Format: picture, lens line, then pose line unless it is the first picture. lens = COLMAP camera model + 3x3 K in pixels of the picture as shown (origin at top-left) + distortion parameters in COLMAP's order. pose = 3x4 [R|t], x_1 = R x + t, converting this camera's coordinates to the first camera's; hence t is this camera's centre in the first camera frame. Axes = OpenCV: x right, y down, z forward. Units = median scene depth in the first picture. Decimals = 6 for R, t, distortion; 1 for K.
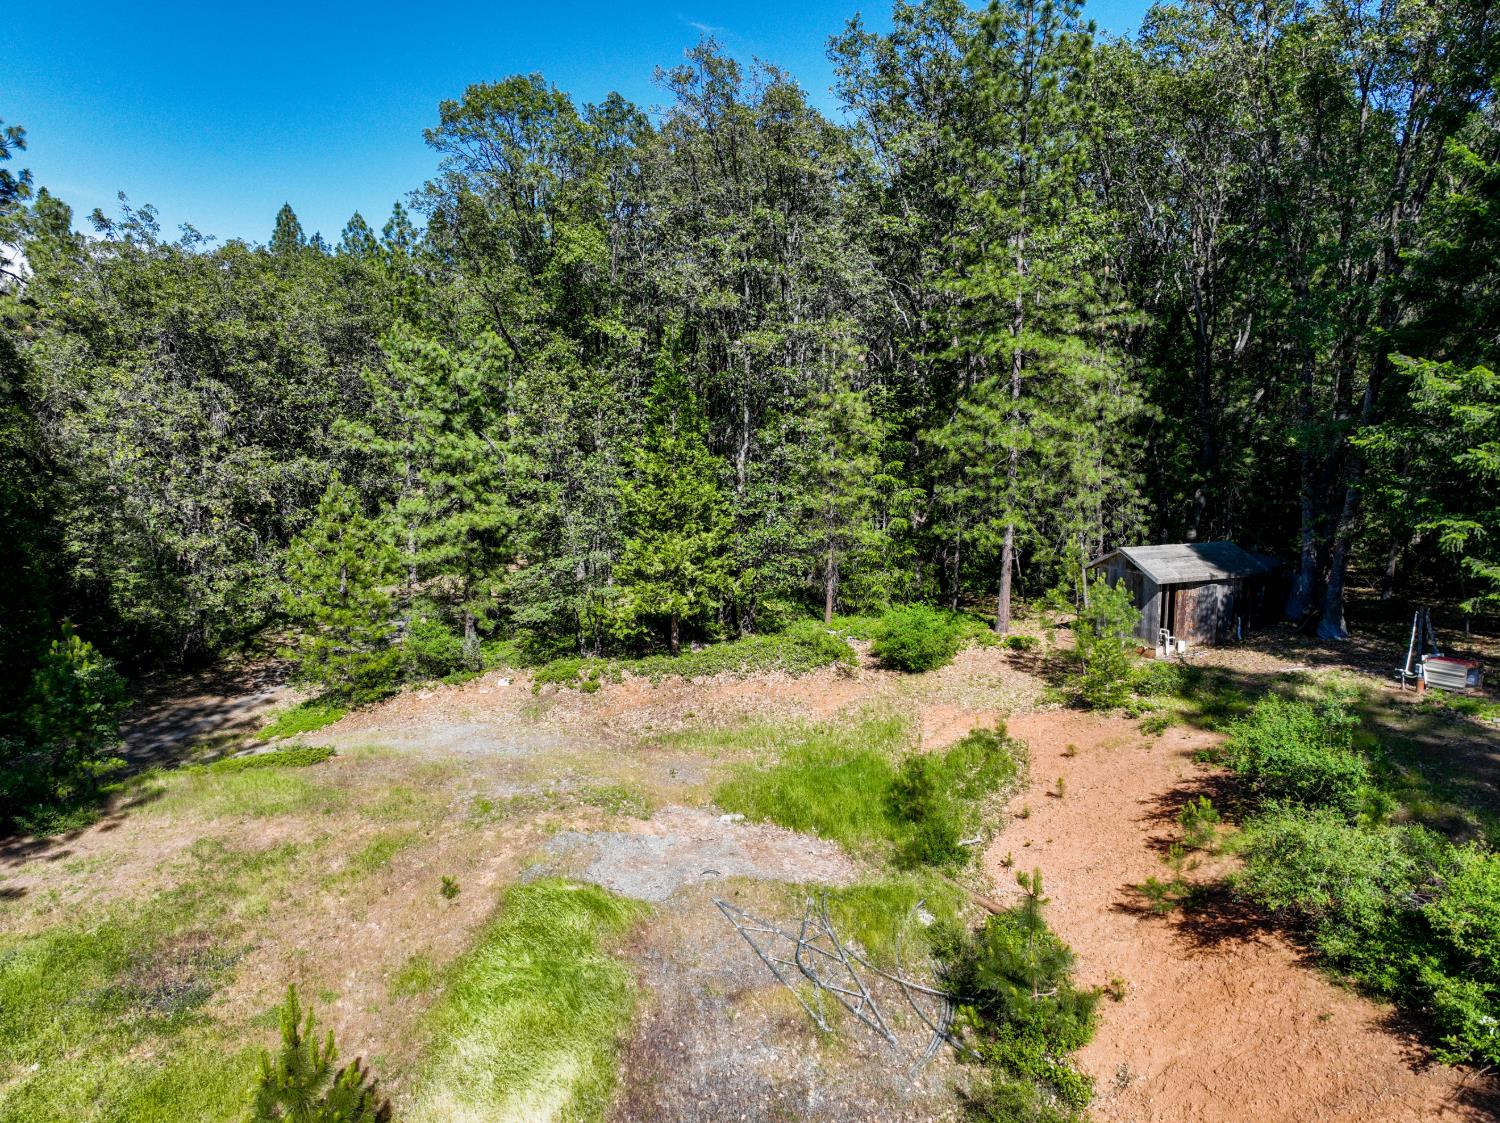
lens RADIAL K [[1056.9, 0, 748.0], [0, 1056.9, 560.6], [0, 0, 1]] dist [0.000902, 0.012515]
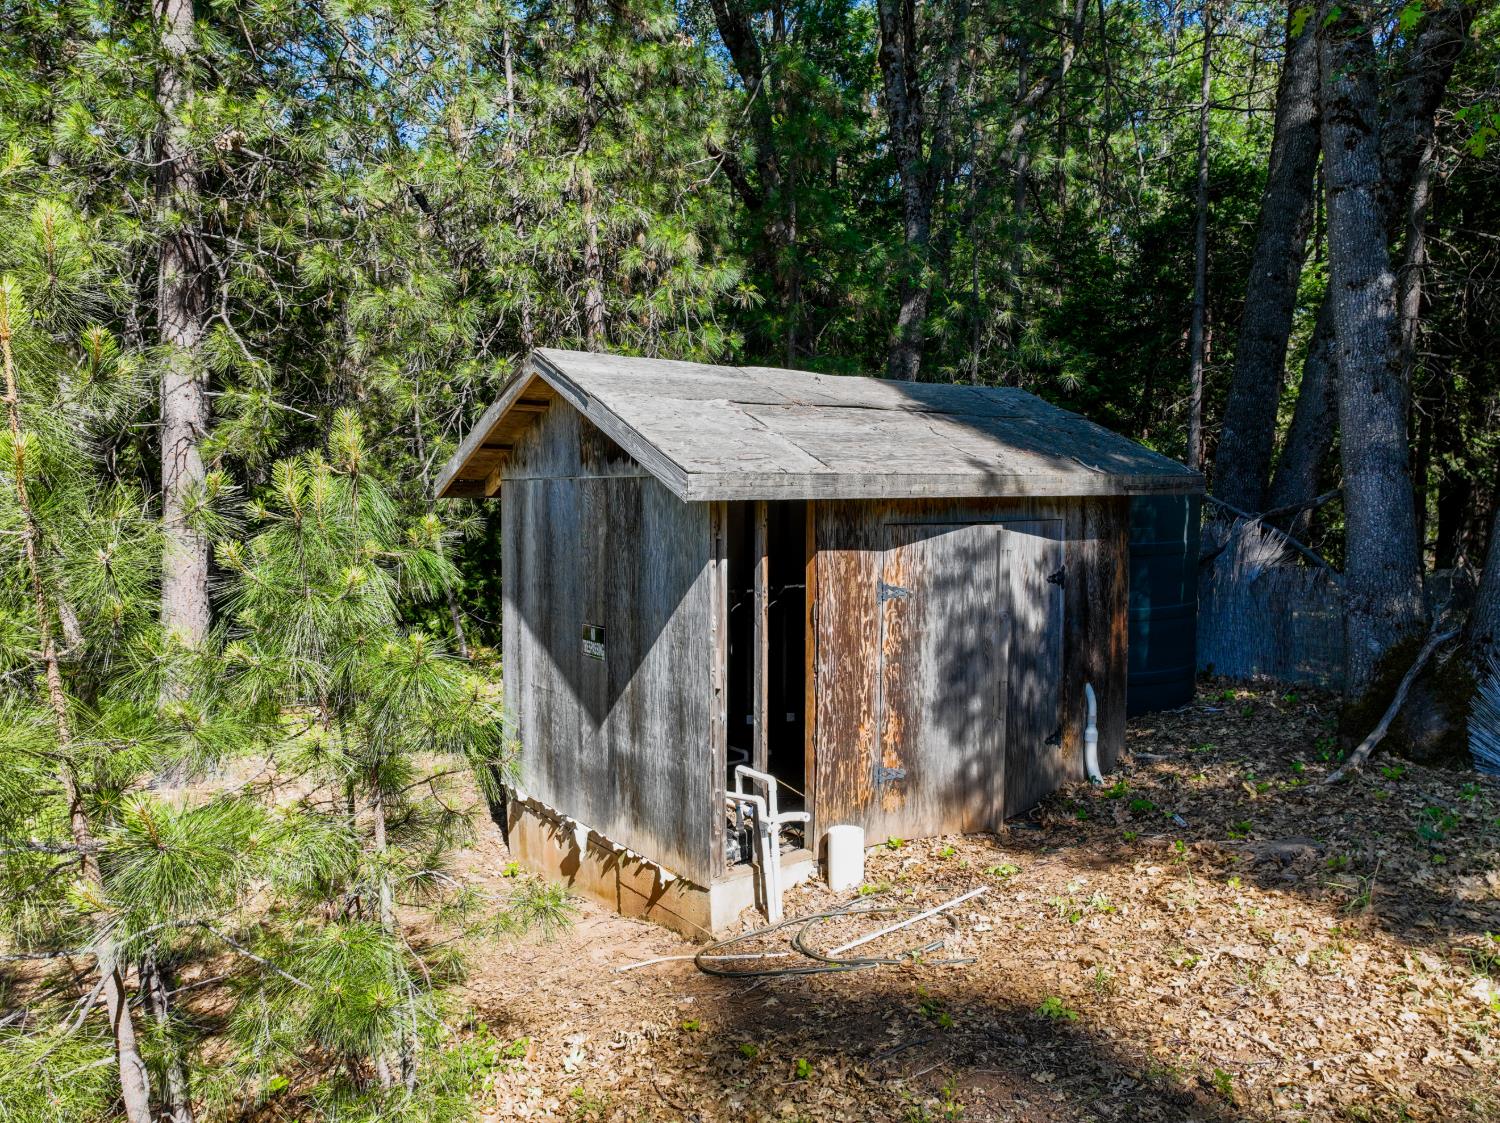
lens RADIAL K [[1056.9, 0, 748.0], [0, 1056.9, 560.6], [0, 0, 1]] dist [0.000902, 0.012515]
pose [[0.963724, -0.014826, 0.266490, 0.341380], [0.020373, 0.999629, -0.018061, 0.032212], [-0.266124, 0.022835, 0.963668, 0.817010]]
